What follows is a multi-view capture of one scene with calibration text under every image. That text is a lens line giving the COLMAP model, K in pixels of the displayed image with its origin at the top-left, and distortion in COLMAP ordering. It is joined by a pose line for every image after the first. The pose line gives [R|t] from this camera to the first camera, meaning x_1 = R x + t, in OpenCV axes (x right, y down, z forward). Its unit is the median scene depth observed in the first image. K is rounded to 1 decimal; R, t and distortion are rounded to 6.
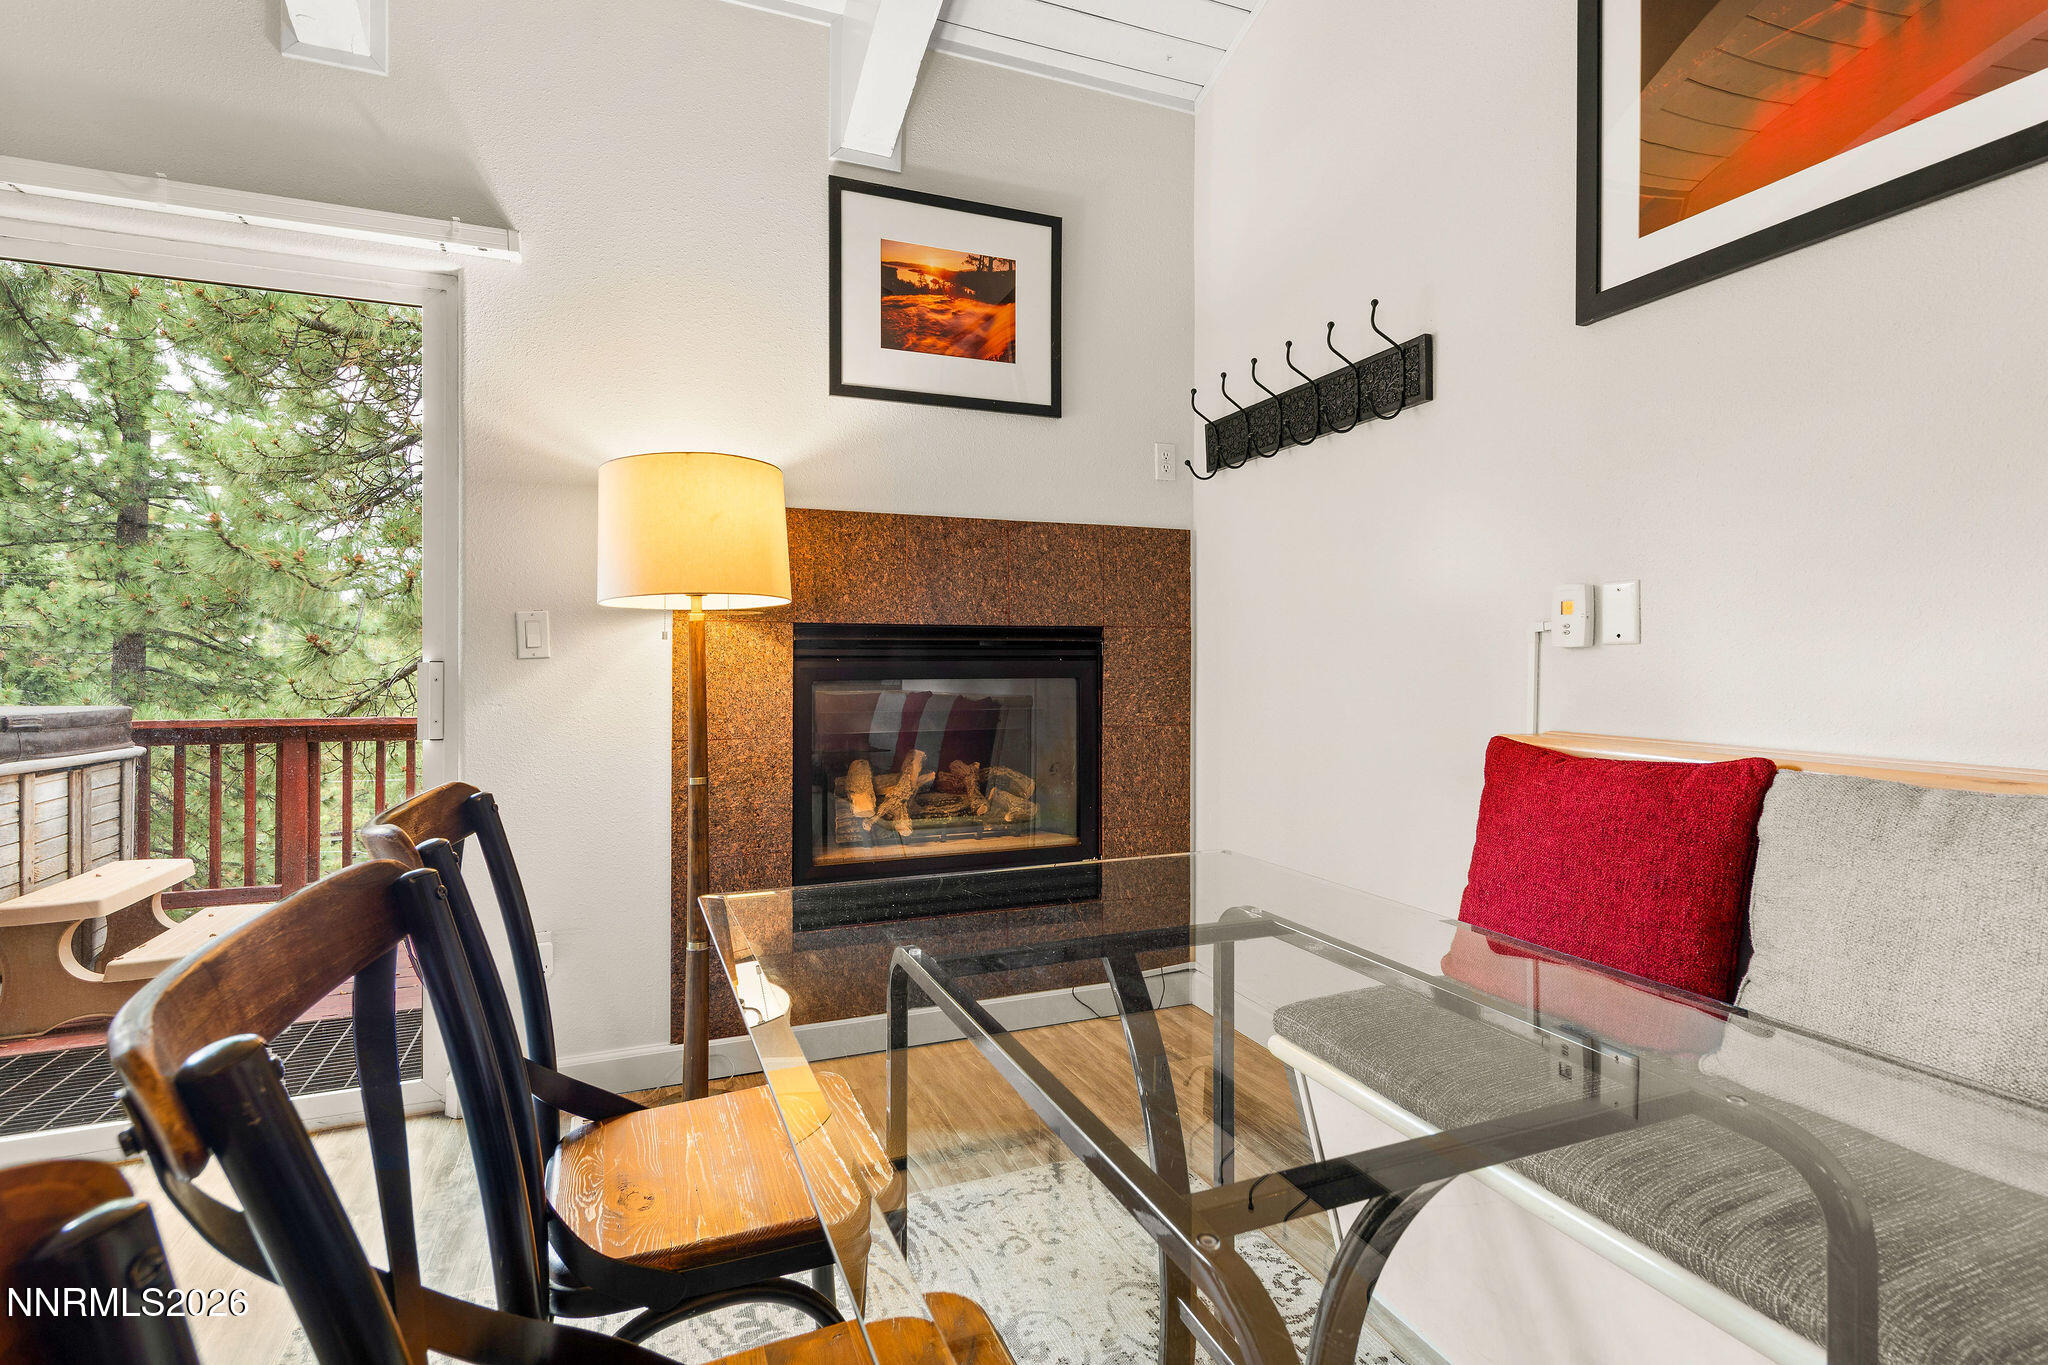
lens RADIAL K [[991.4, 0, 1019.9], [0, 991.4, 667.7], [0, 0, 1]] dist [0.000945, 0.000056]
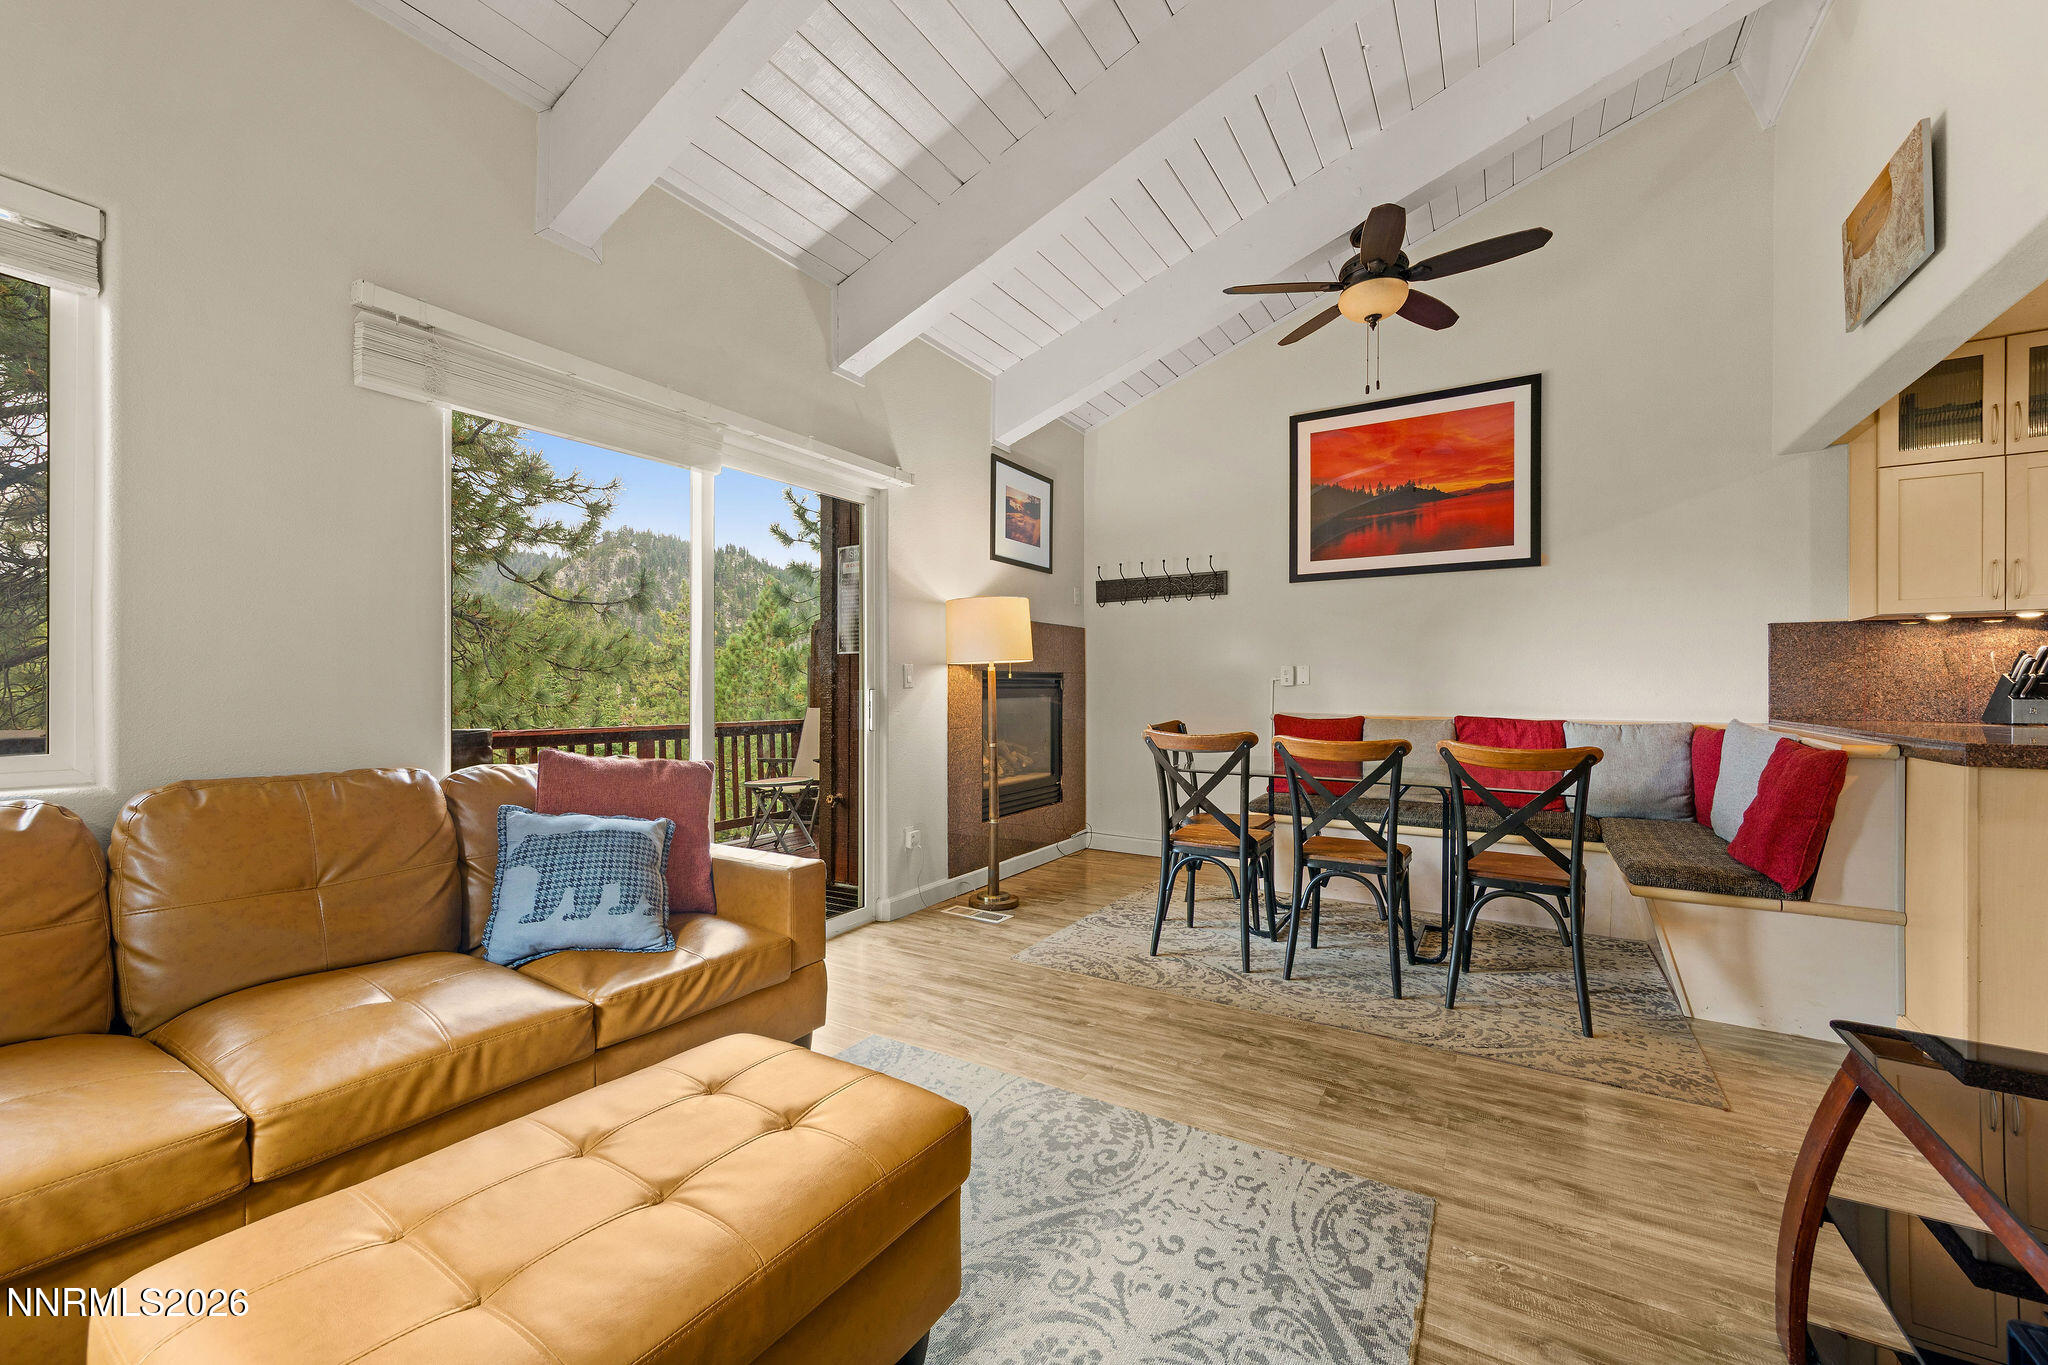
lens RADIAL K [[808.6, 0, 1032.7], [0, 808.6, 689.7], [0, 0, 1]] dist [0.009314, -0.000090]
pose [[0.795477, -0.003106, 0.605976, -1.096139], [0.001971, 0.999995, 0.002539, -0.010309], [-0.605981, -0.000825, 0.795479, -0.367753]]
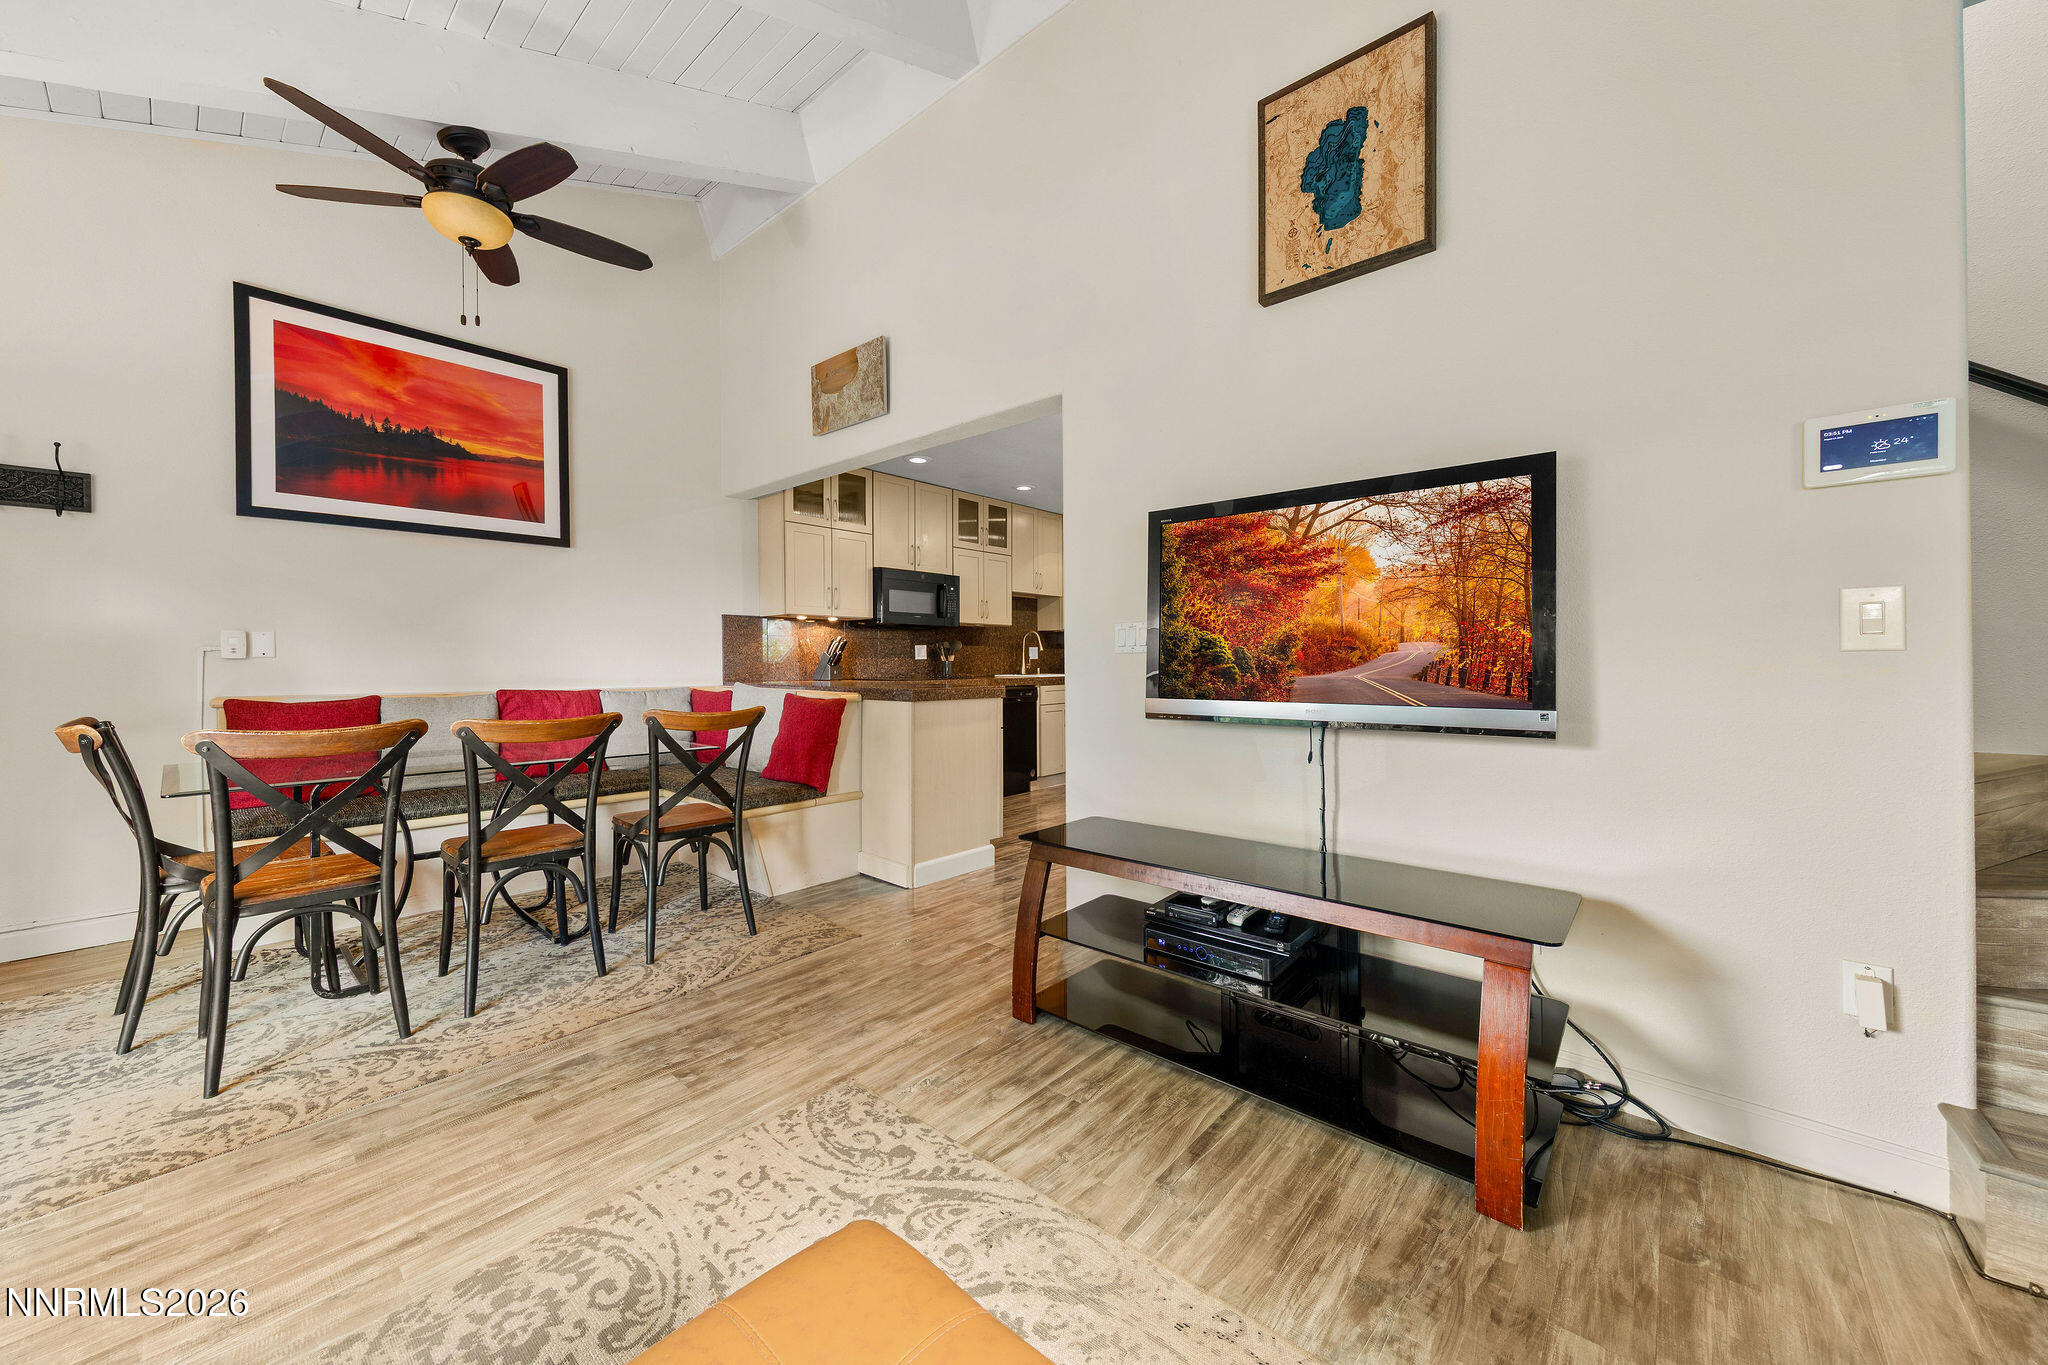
lens RADIAL K [[737.9, 0, 1023.6], [0, 737.9, 659.7], [0, 0, 1]] dist [0.002414, -0.000233]
pose [[-0.450109, 0.002425, 0.892970, -1.158725], [0.005642, 0.999984, 0.000128, -0.005120], [-0.892956, 0.005096, -0.450115, 0.106694]]
